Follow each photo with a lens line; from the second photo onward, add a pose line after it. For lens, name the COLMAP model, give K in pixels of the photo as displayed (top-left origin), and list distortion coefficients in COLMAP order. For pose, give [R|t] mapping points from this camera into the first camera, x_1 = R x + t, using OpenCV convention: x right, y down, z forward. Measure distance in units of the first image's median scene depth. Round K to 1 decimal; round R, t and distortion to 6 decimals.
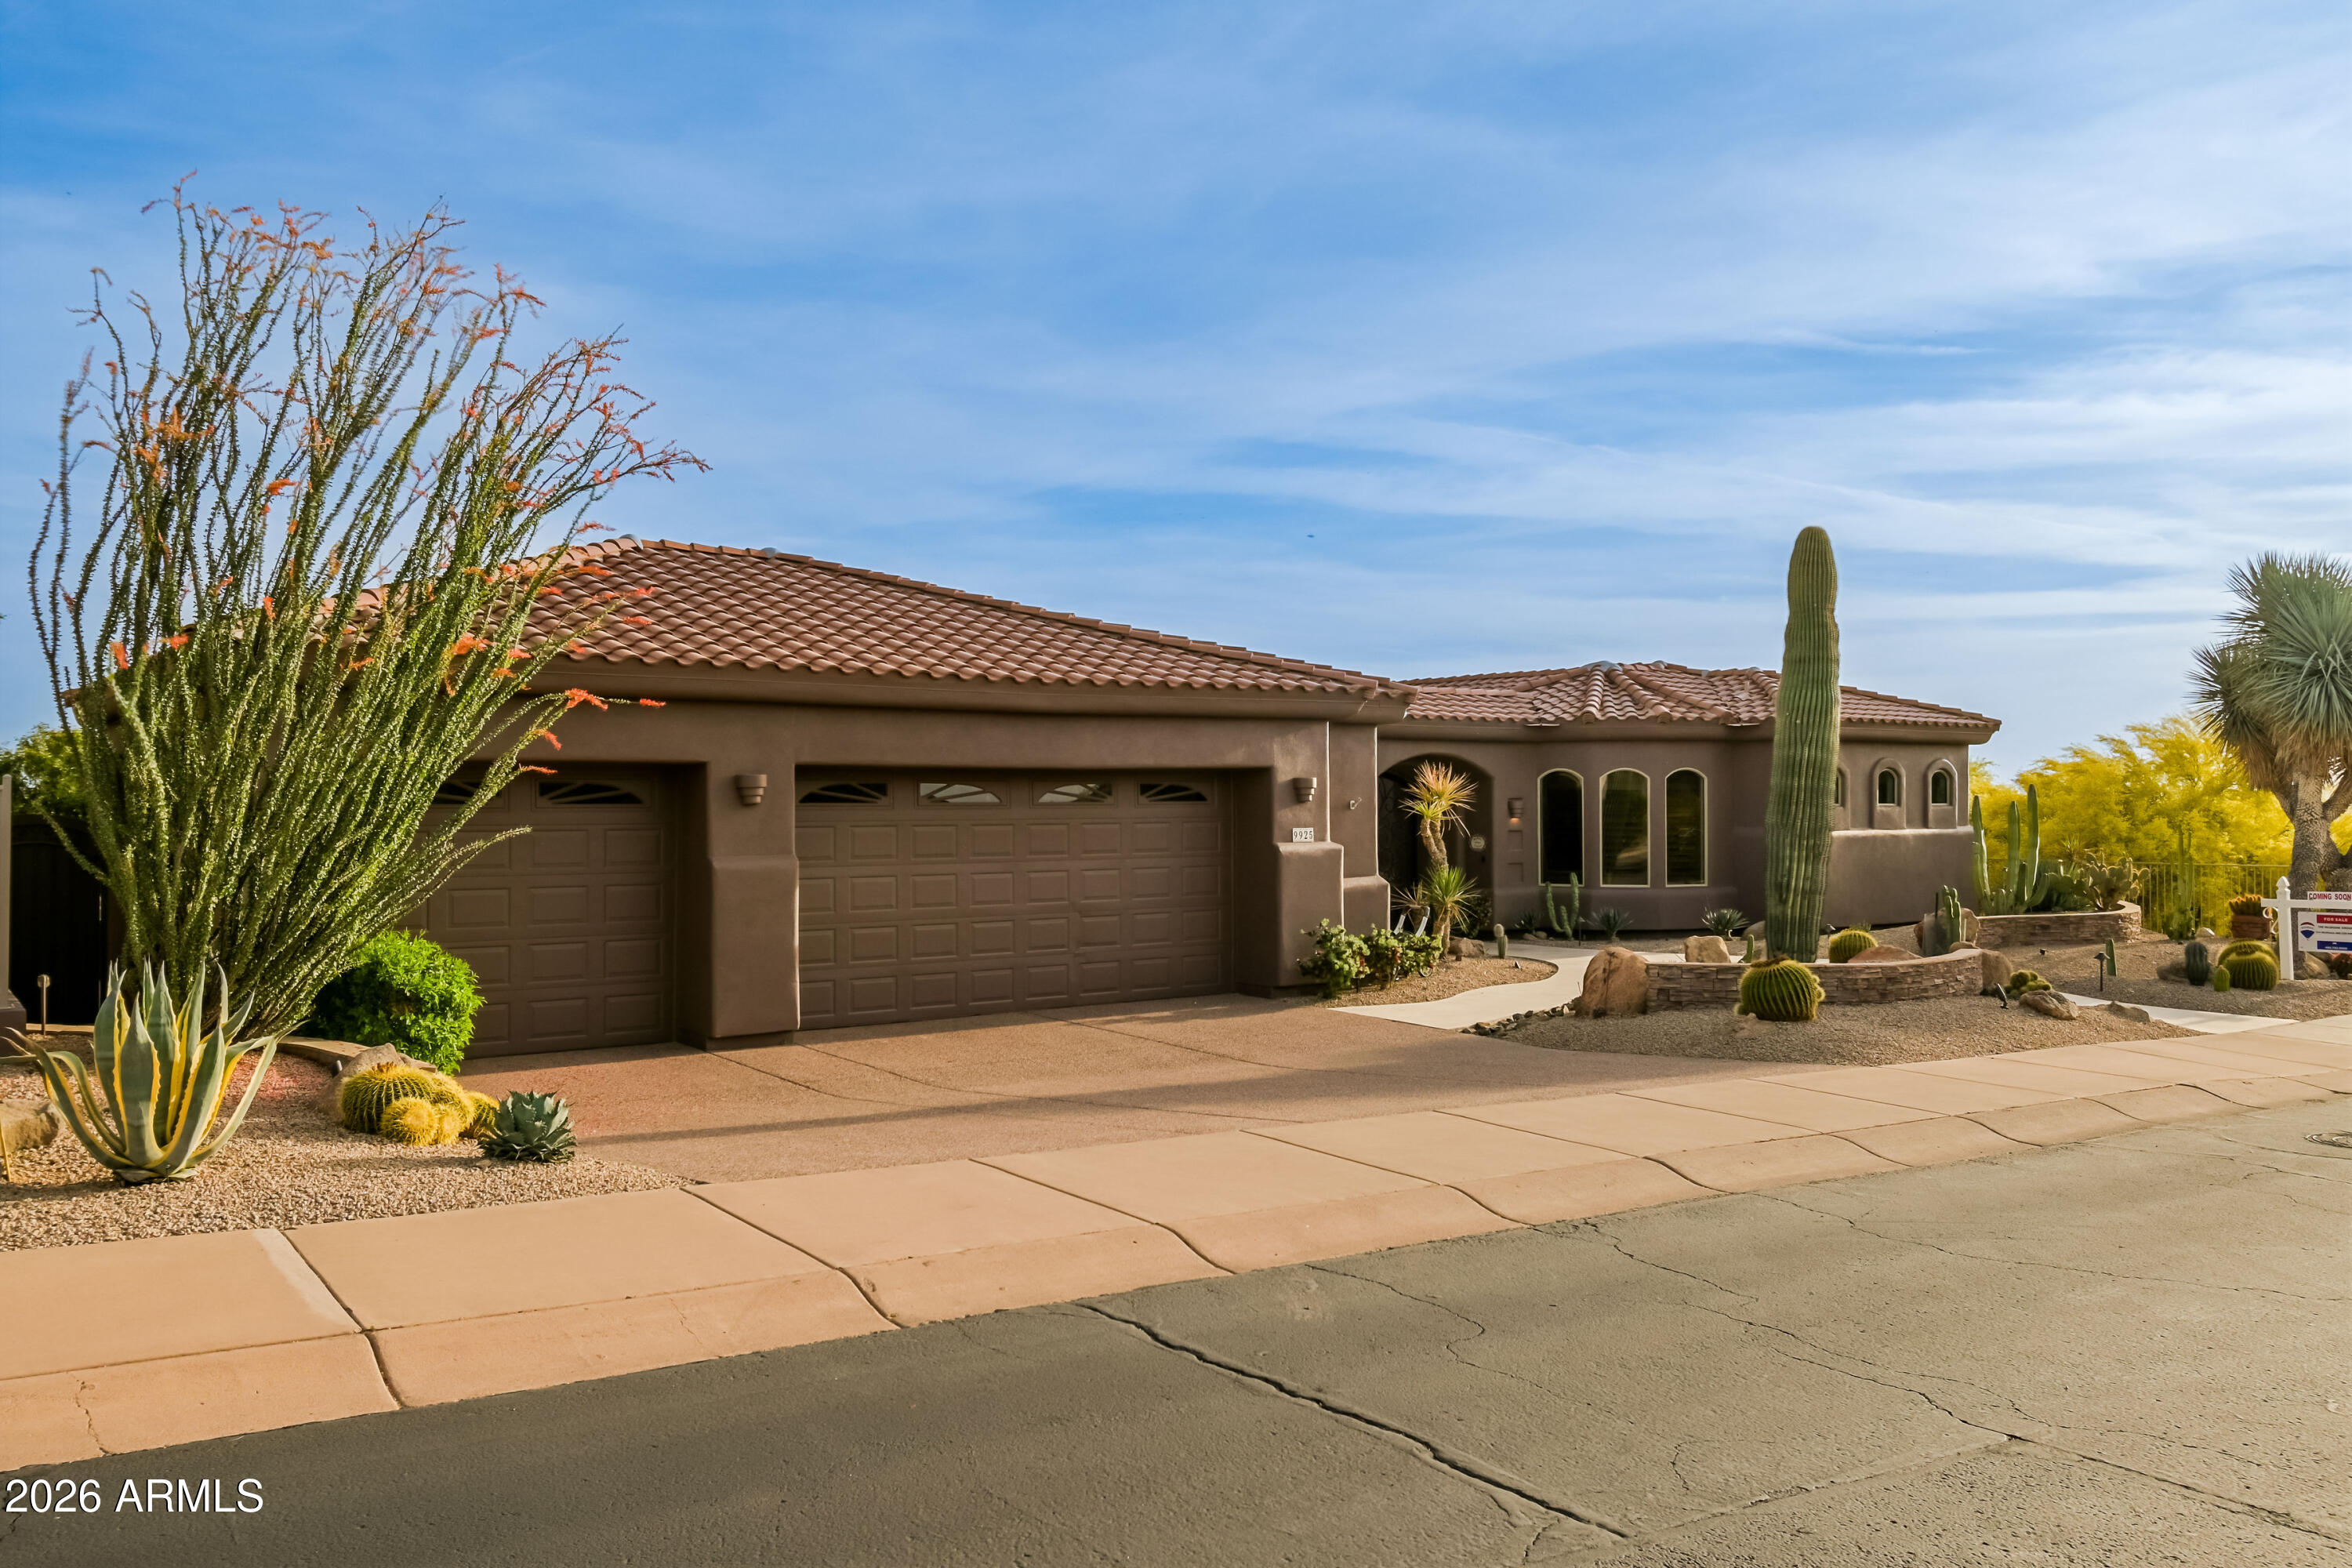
lens RADIAL K [[1775.4, 0, 1198.9], [0, 1775.4, 801.3], [0, 0, 1]] dist [0.023062, -0.001186]
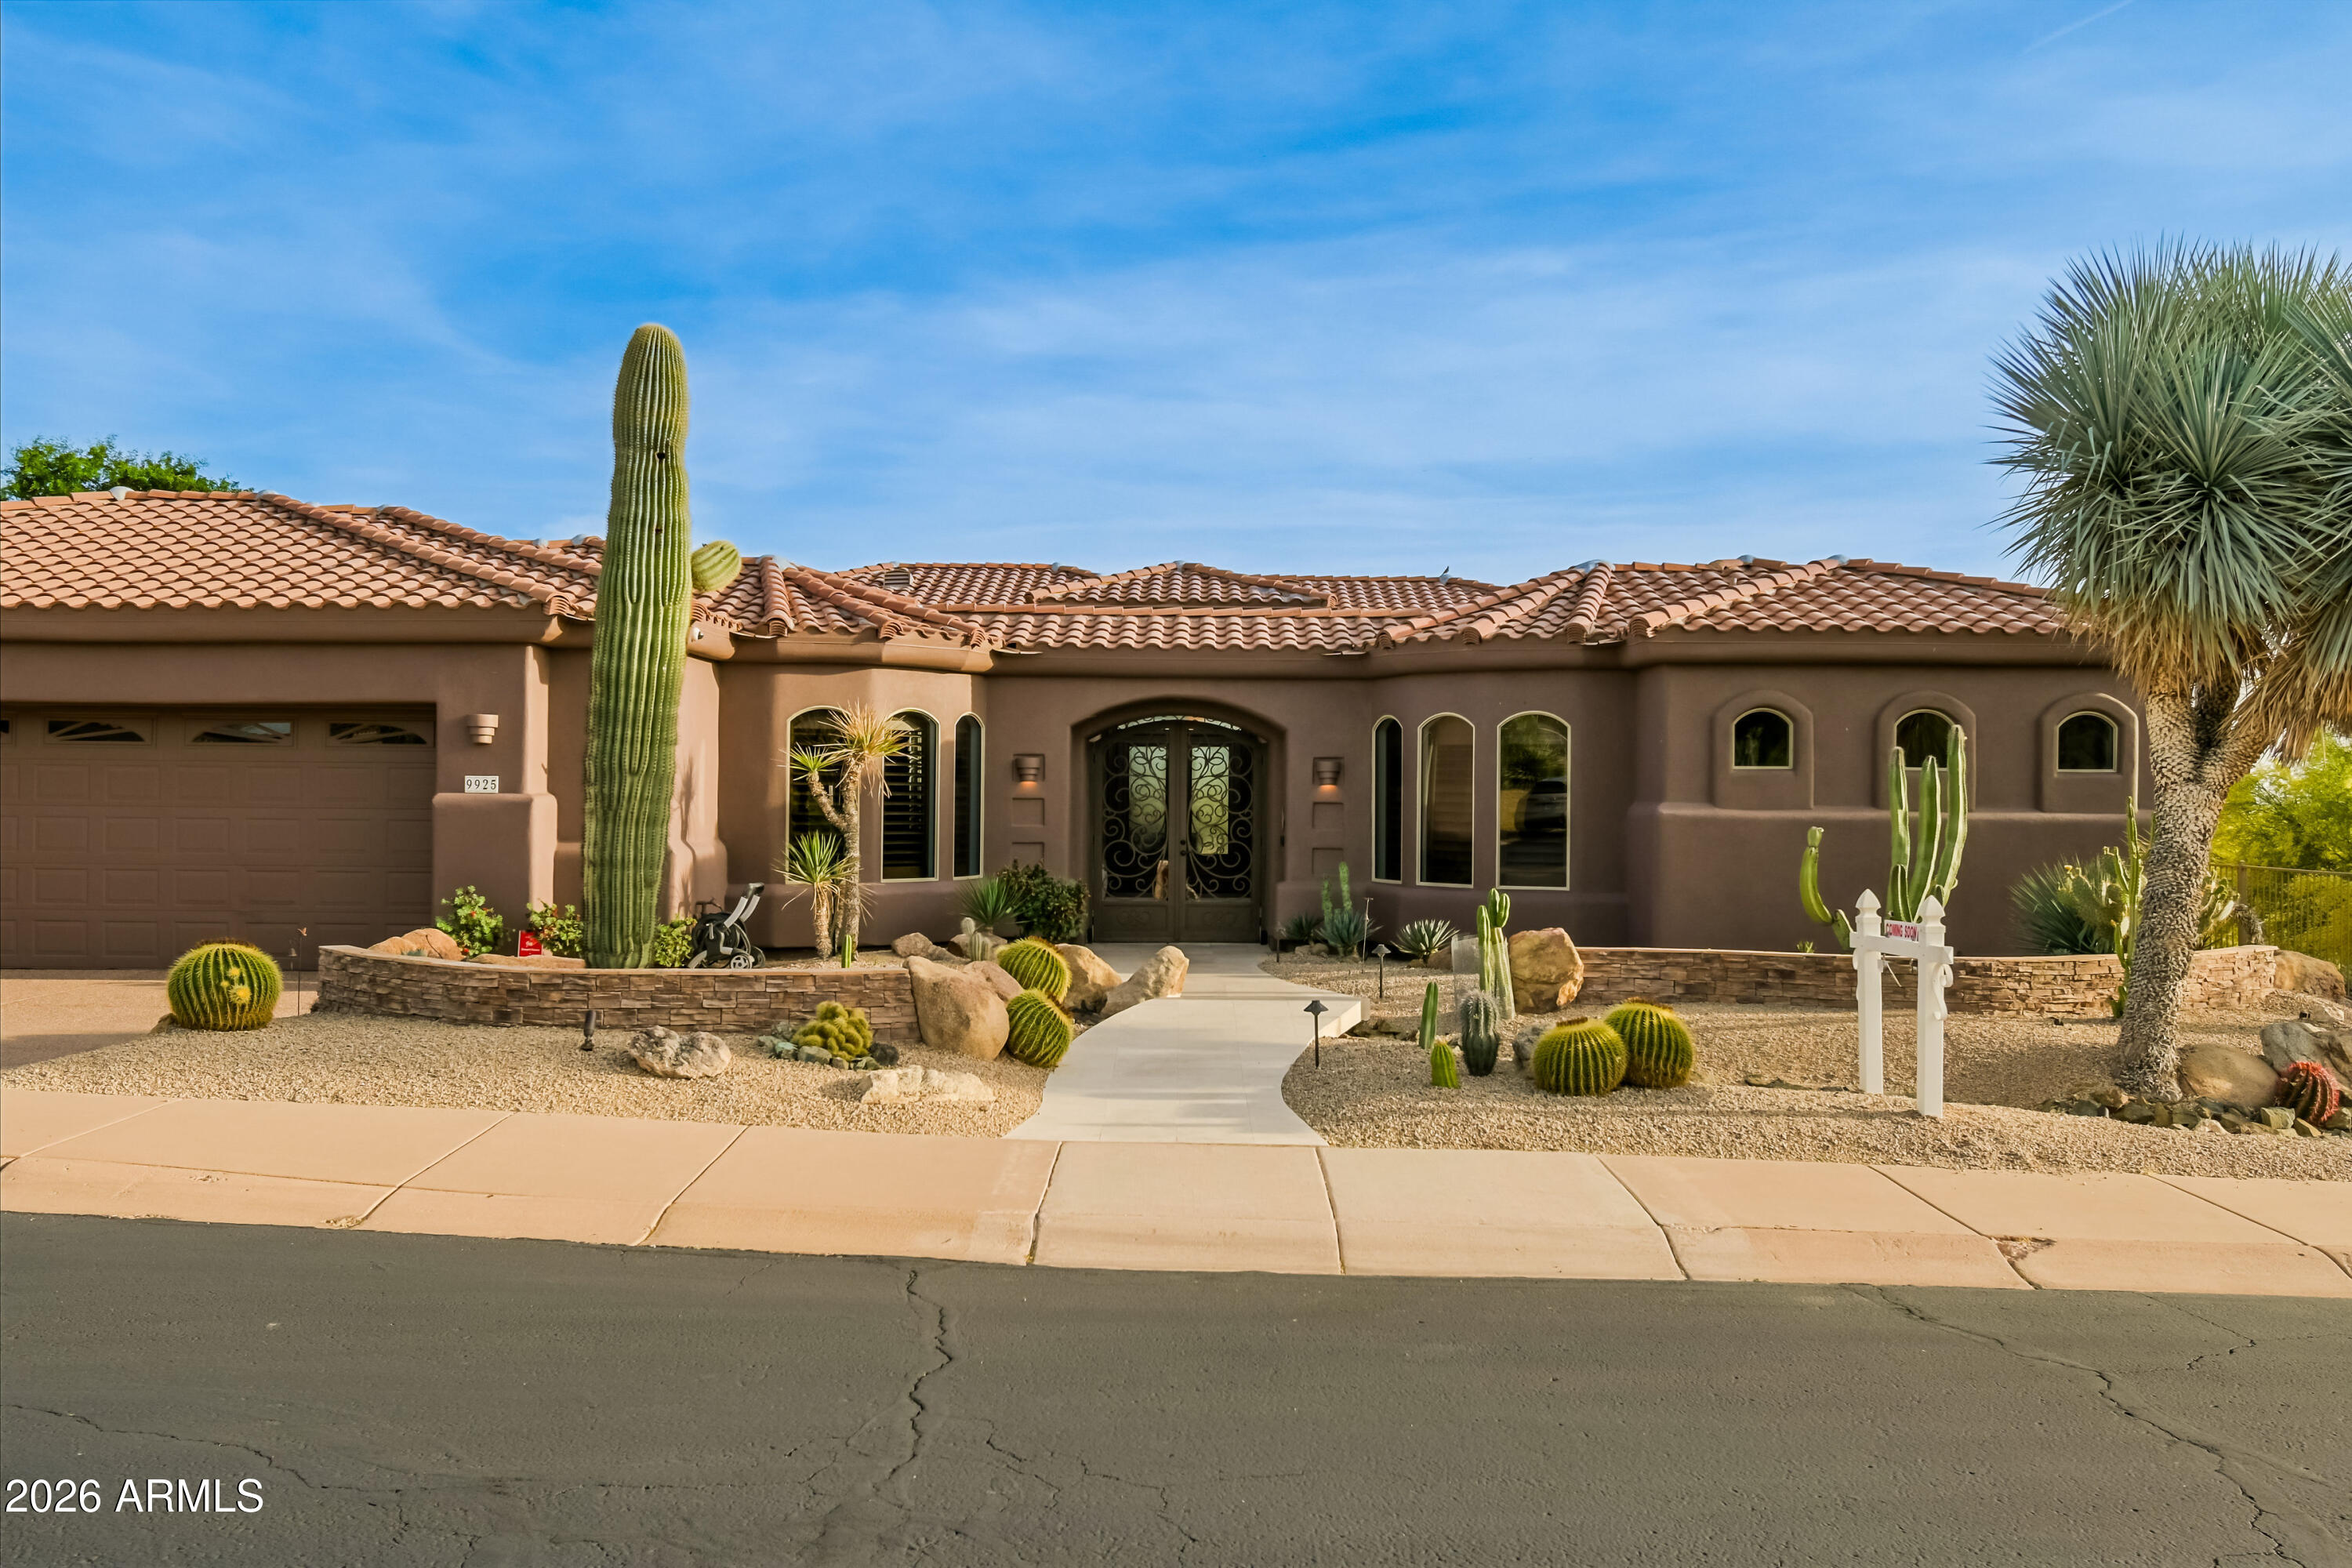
lens RADIAL K [[1940.8, 0, 1167.8], [0, 1940.8, 772.1], [0, 0, 1]] dist [-0.000416, -0.001097]
pose [[0.790528, 0.002856, -0.612419, 0.589650], [-0.012440, 0.999858, -0.011395, 0.013486], [0.612299, 0.016627, 0.790451, 0.332327]]
